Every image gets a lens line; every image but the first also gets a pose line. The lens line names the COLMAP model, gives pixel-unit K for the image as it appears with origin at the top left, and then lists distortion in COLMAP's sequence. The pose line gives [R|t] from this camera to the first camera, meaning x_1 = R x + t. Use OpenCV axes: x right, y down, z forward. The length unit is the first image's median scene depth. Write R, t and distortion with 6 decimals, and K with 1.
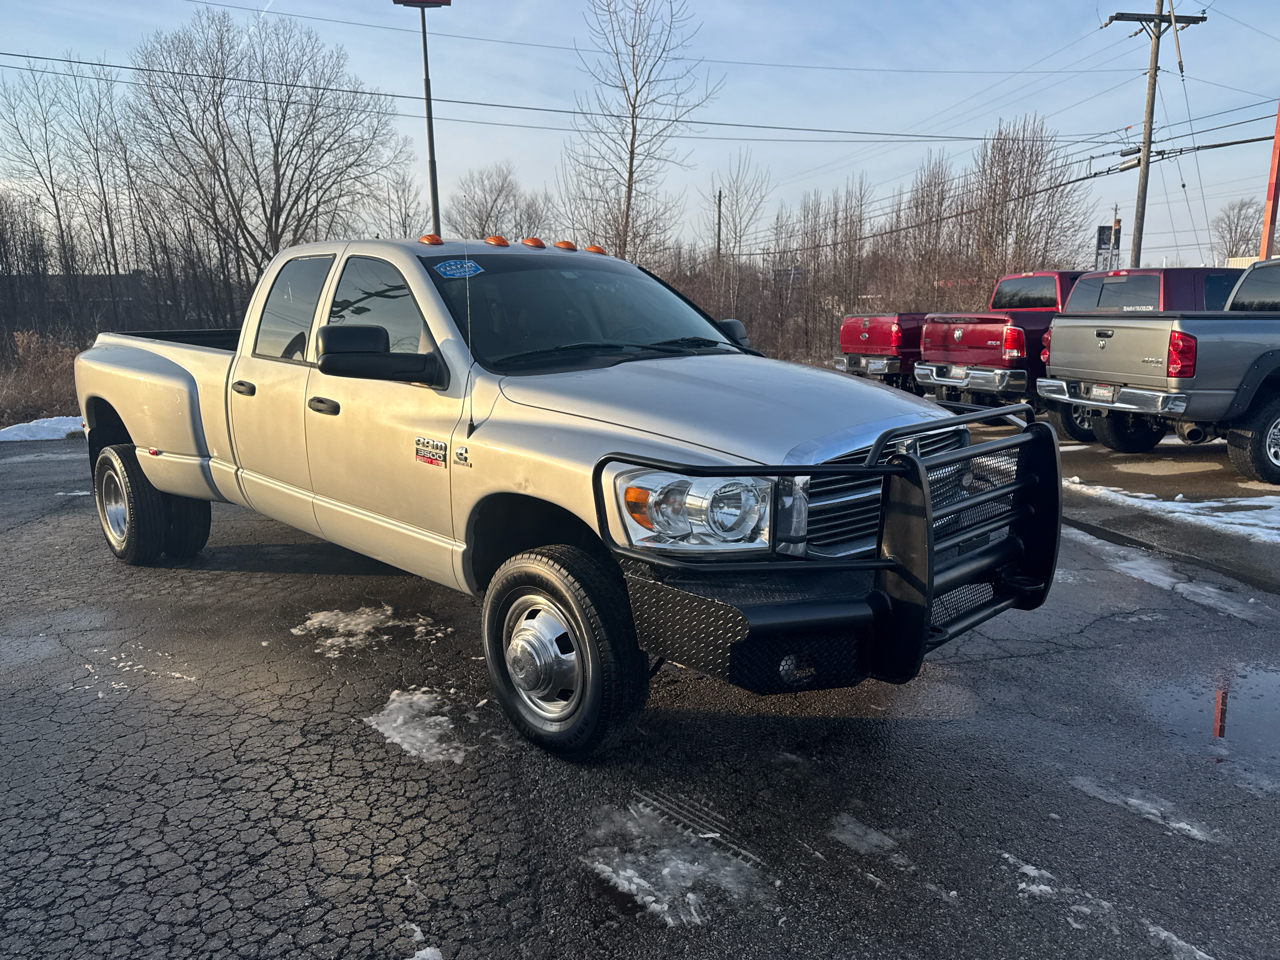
lens RADIAL K [[905.4, 0, 640.0], [0, 905.4, 480.0], [0, 0, 1]] dist [0.032518, -0.028226]
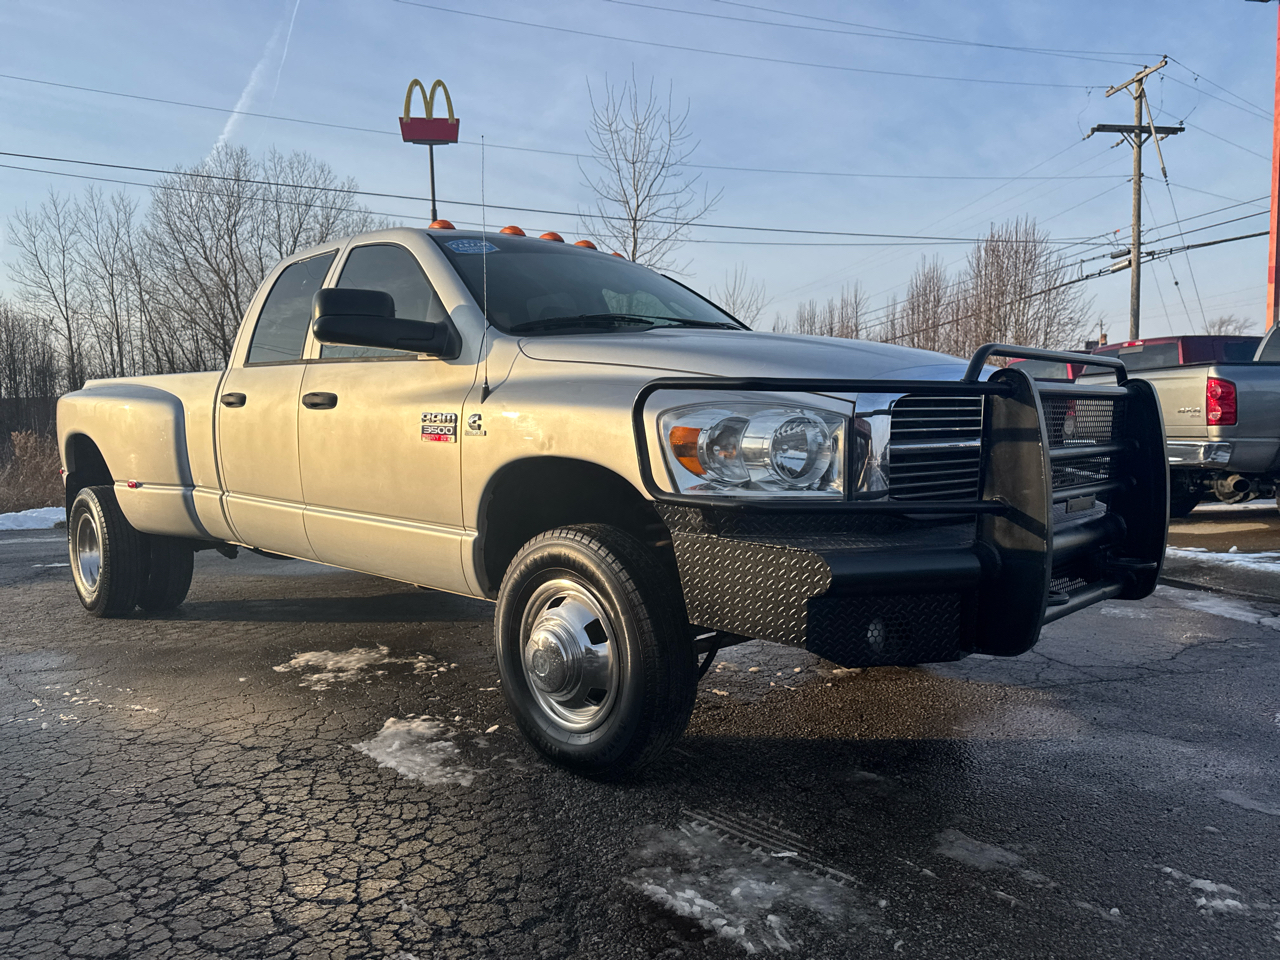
lens RADIAL K [[909.7, 0, 642.8], [0, 909.7, 478.7], [0, 0, 1]] dist [0.015637, -0.007756]
pose [[0.999959, -0.008181, 0.003841, -0.037713], [0.008604, 0.991821, -0.127348, 0.132099], [-0.002768, 0.127375, 0.991851, 0.135014]]
